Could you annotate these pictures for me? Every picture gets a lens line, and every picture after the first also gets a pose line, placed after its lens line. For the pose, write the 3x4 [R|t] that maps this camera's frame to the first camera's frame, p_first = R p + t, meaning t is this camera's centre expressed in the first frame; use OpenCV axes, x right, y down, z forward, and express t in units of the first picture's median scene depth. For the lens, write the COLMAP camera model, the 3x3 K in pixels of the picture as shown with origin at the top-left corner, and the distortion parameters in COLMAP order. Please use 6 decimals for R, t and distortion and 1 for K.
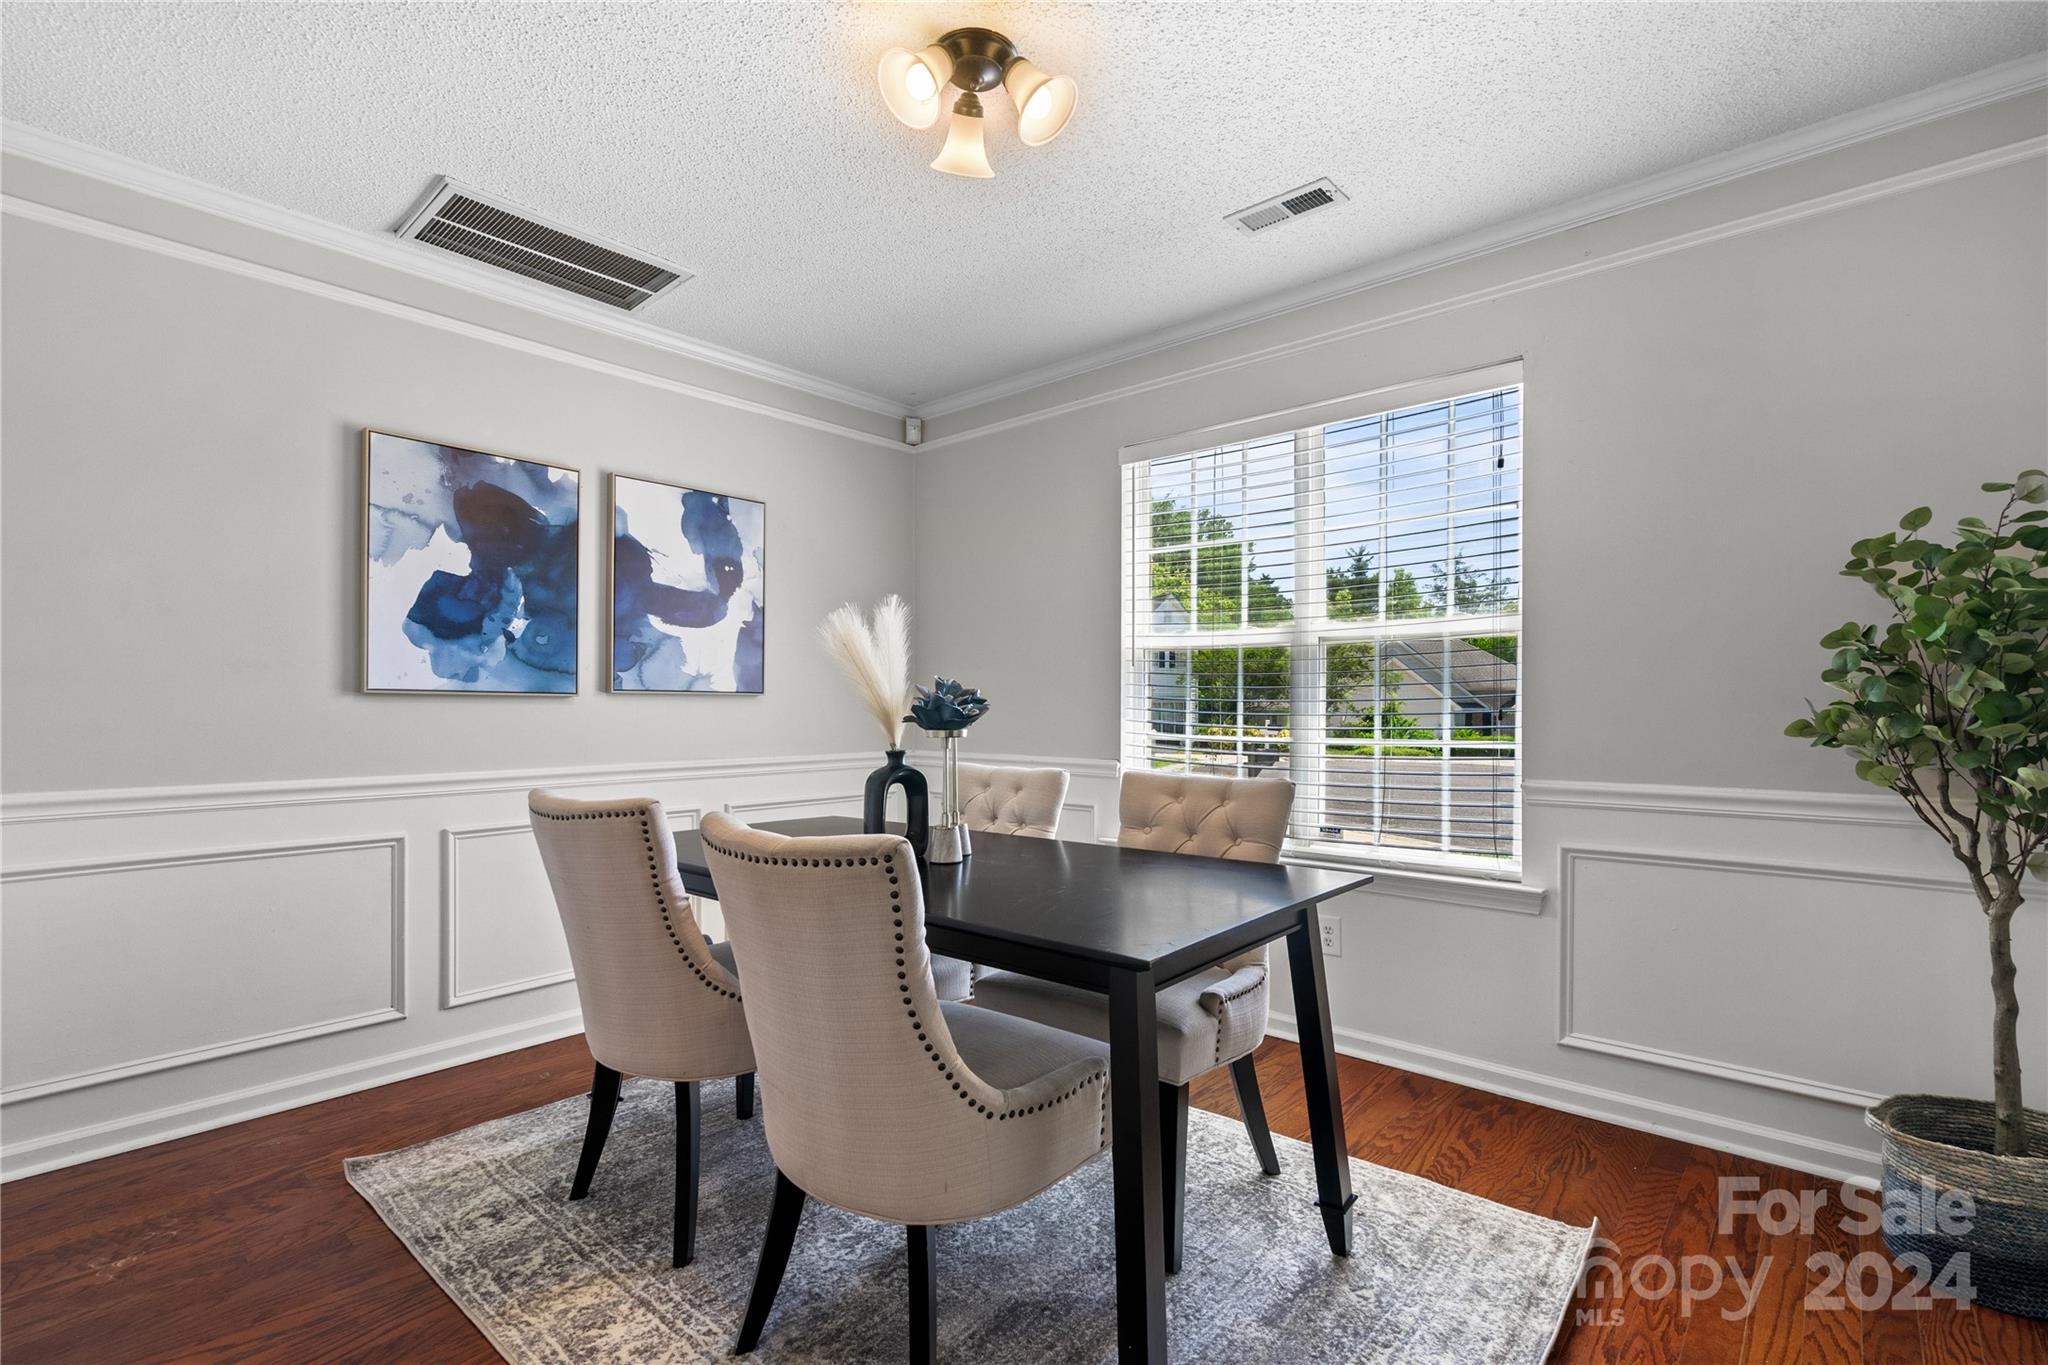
lens RADIAL K [[927.5, 0, 1044.7], [0, 927.5, 692.9], [0, 0, 1]] dist [0.001862, -0.000565]
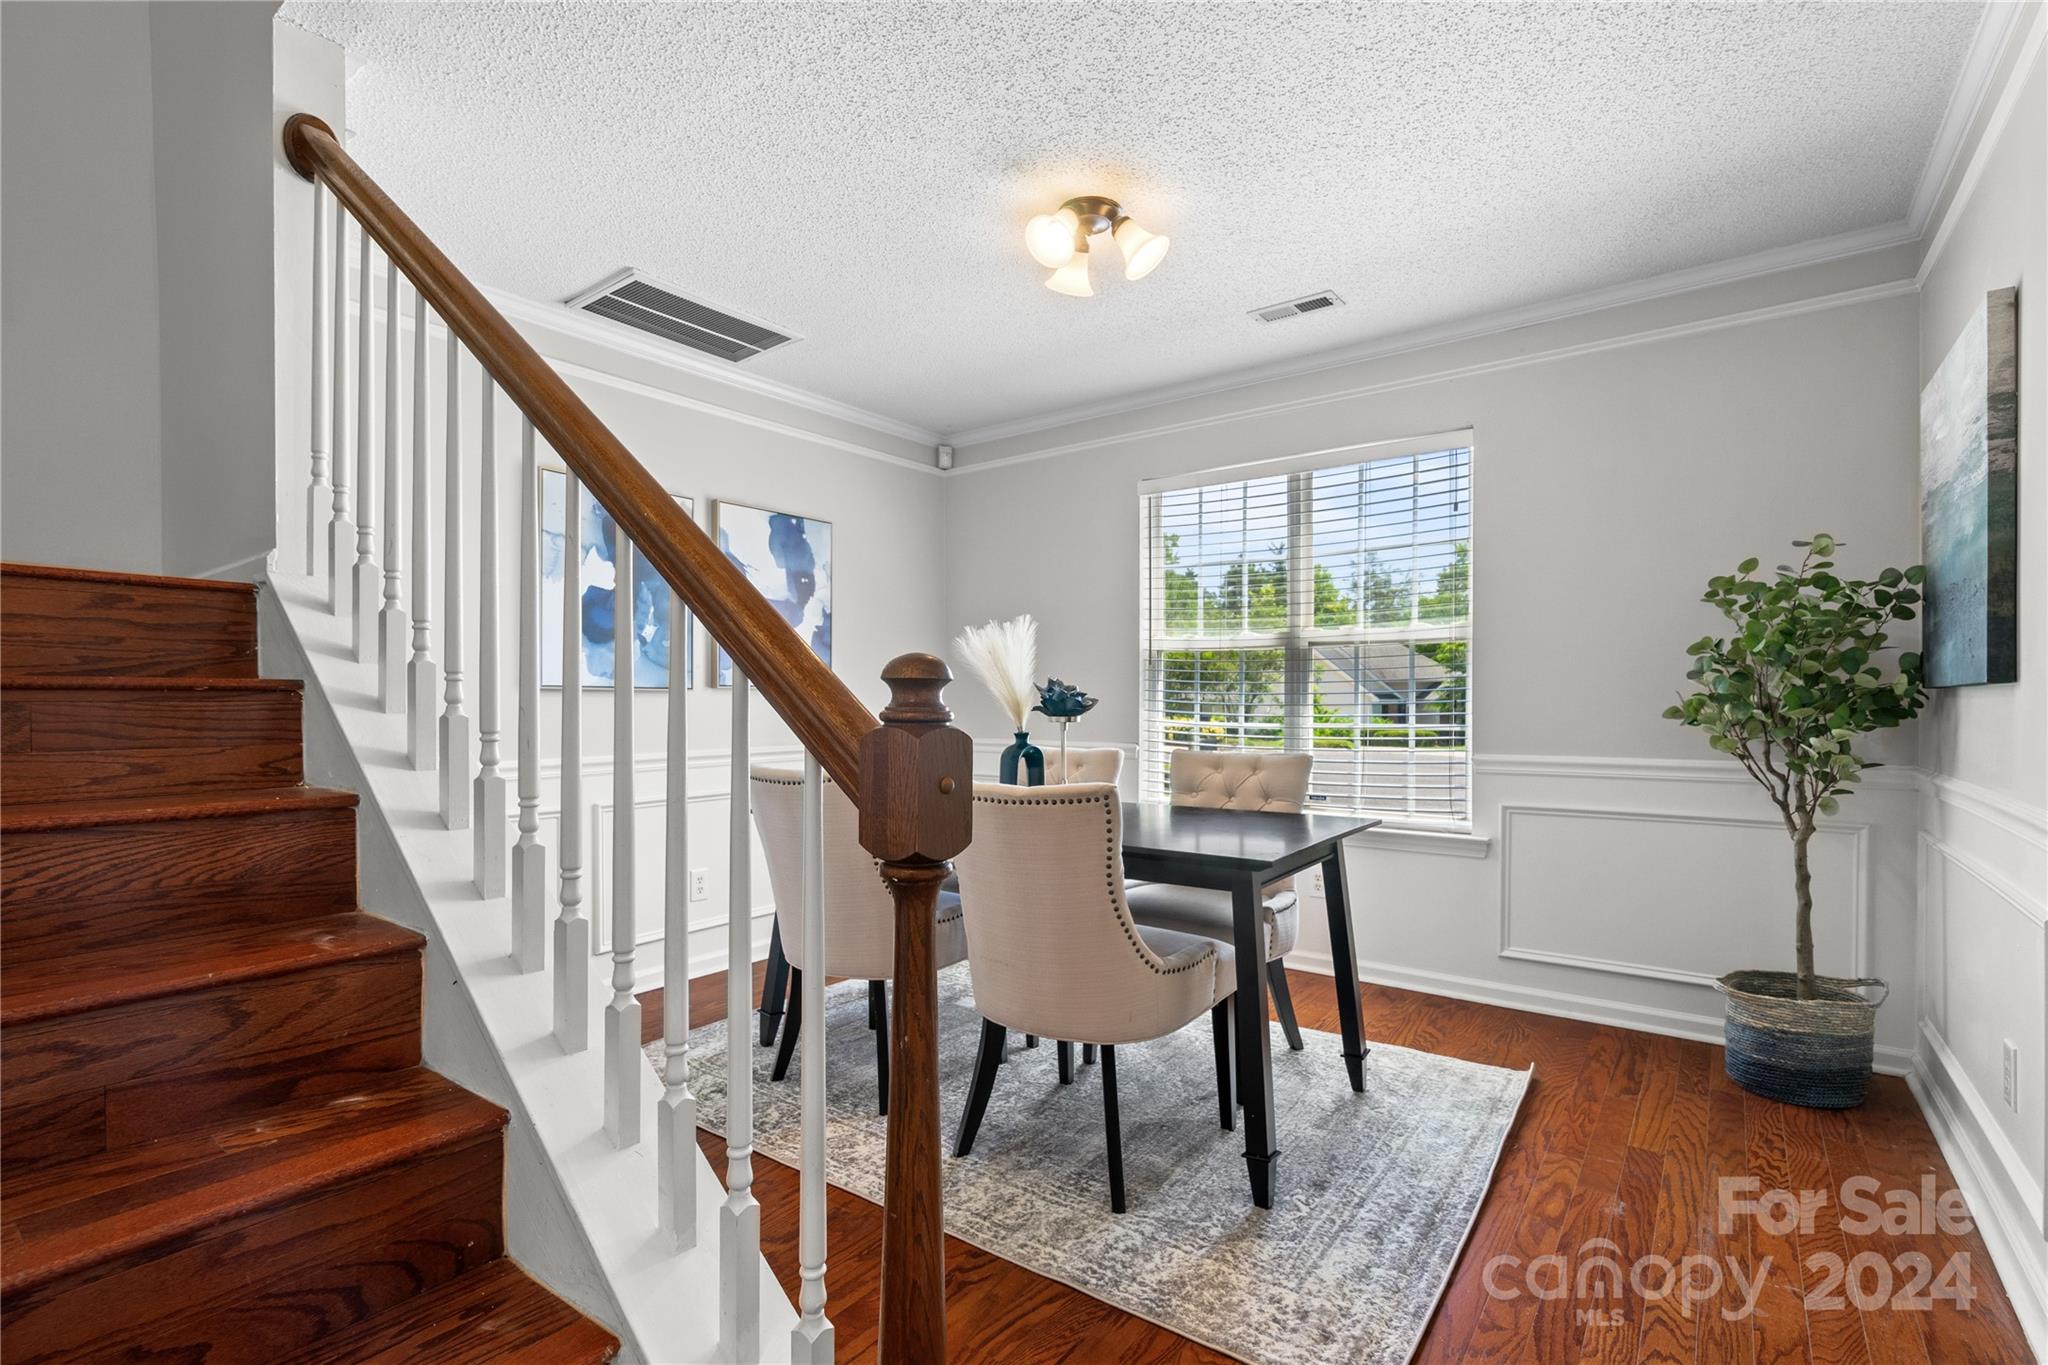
lens RADIAL K [[927.5, 0, 1044.7], [0, 927.5, 692.9], [0, 0, 1]] dist [0.001862, -0.000565]
pose [[0.996959, -0.002565, 0.077888, -0.201857], [0.001943, 0.999966, 0.008064, -0.003798], [-0.077906, -0.007888, 0.996930, -0.271538]]
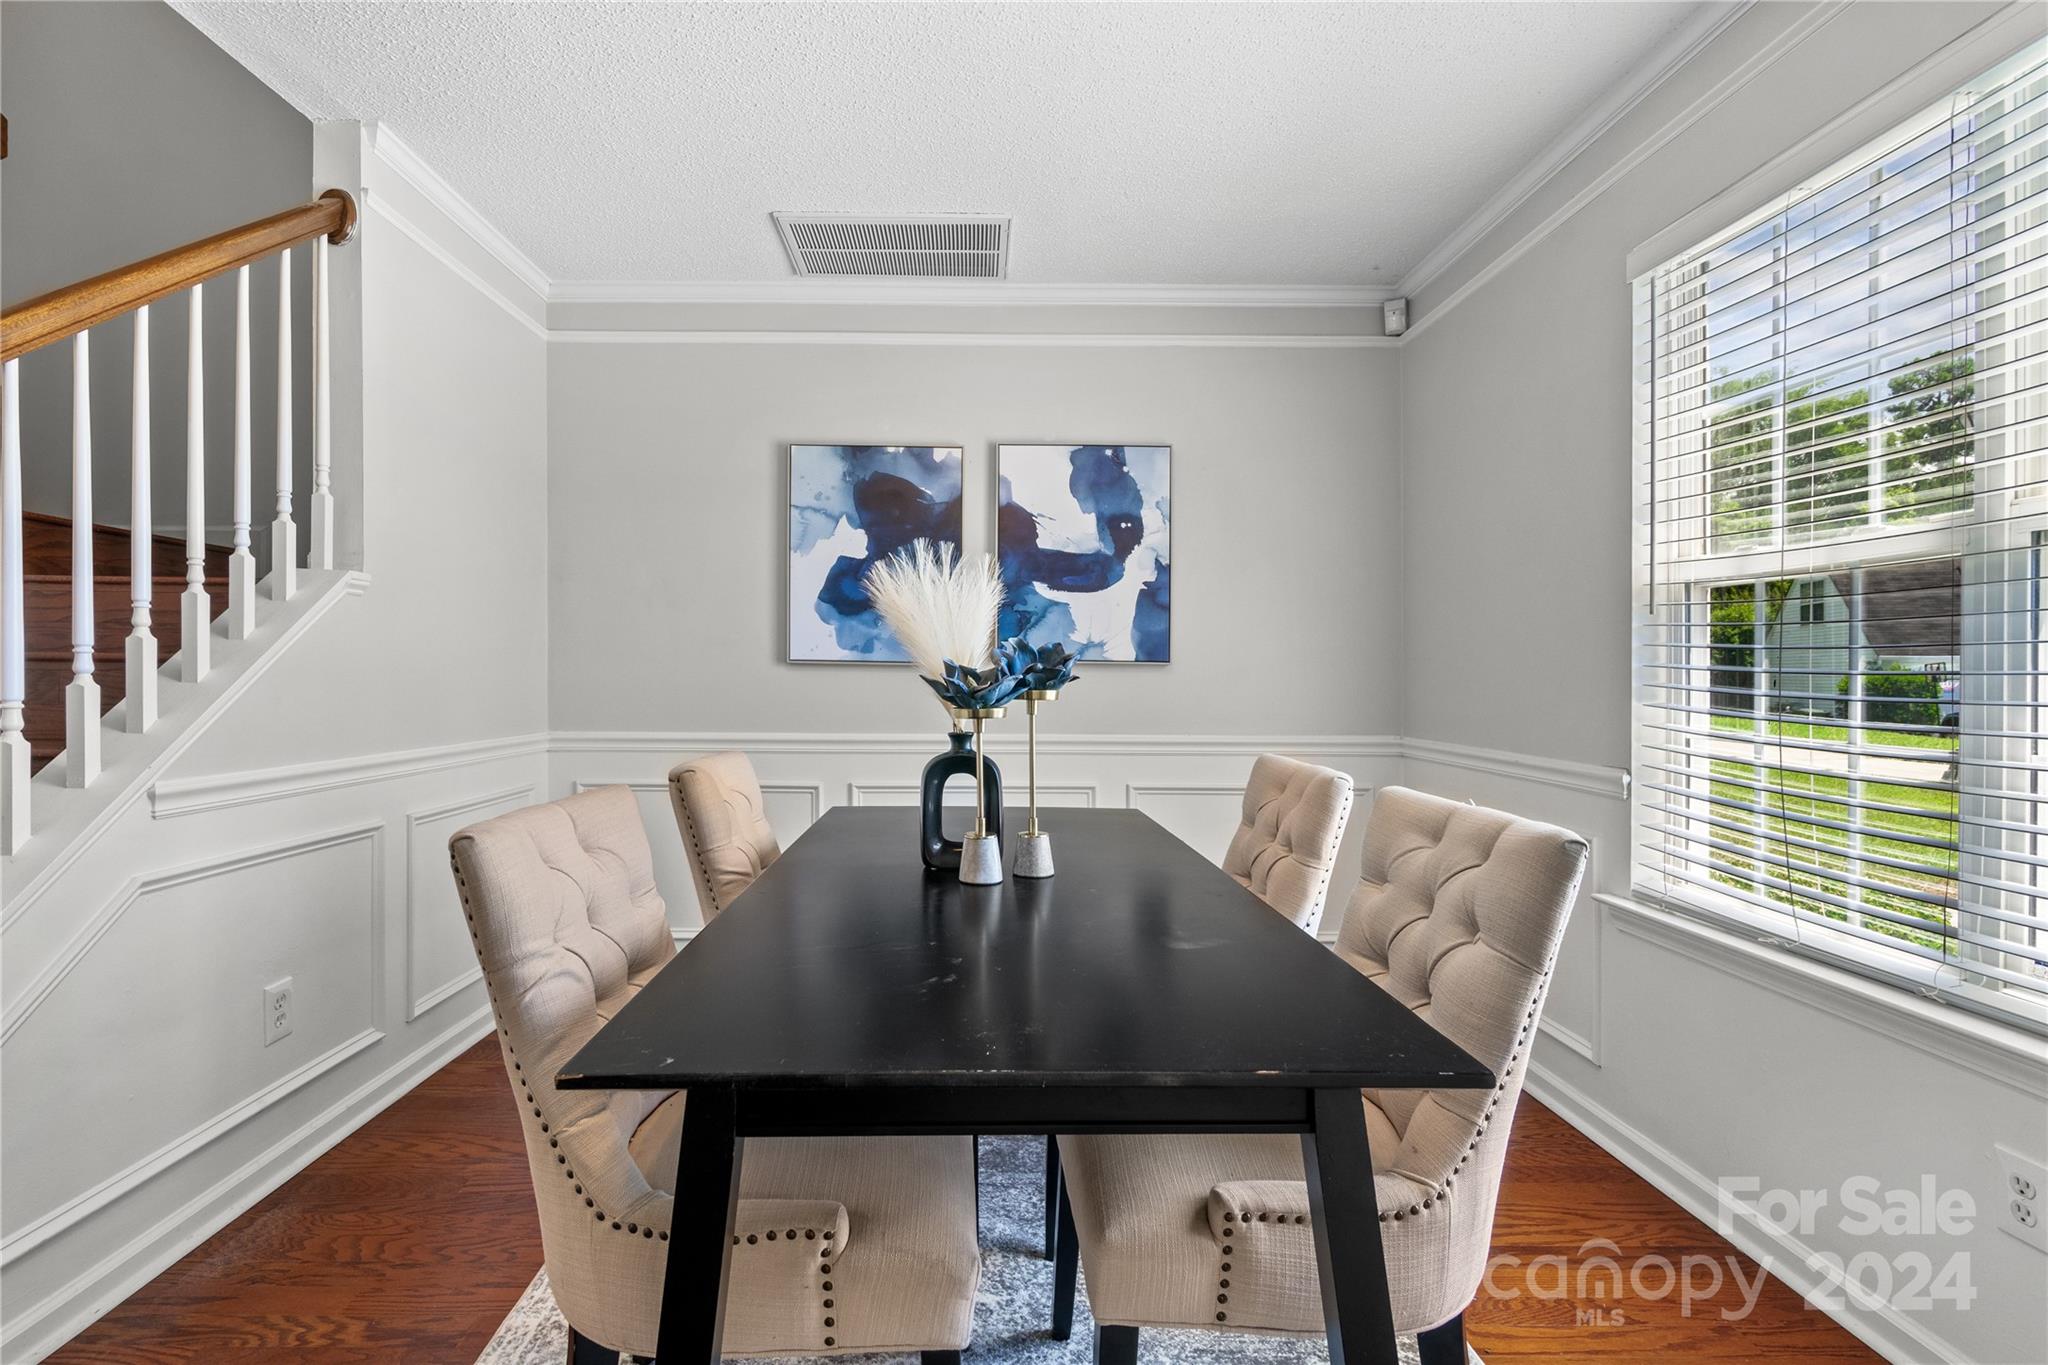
lens RADIAL K [[965.4, 0, 972.0], [0, 965.4, 665.7], [0, 0, 1]] dist [-0.005101, -0.000008]
pose [[0.657577, -0.001172, -0.753386, 0.415961], [0.002810, 0.999996, 0.000897, 0.003483], [0.753382, -0.002706, 0.657577, 0.404392]]
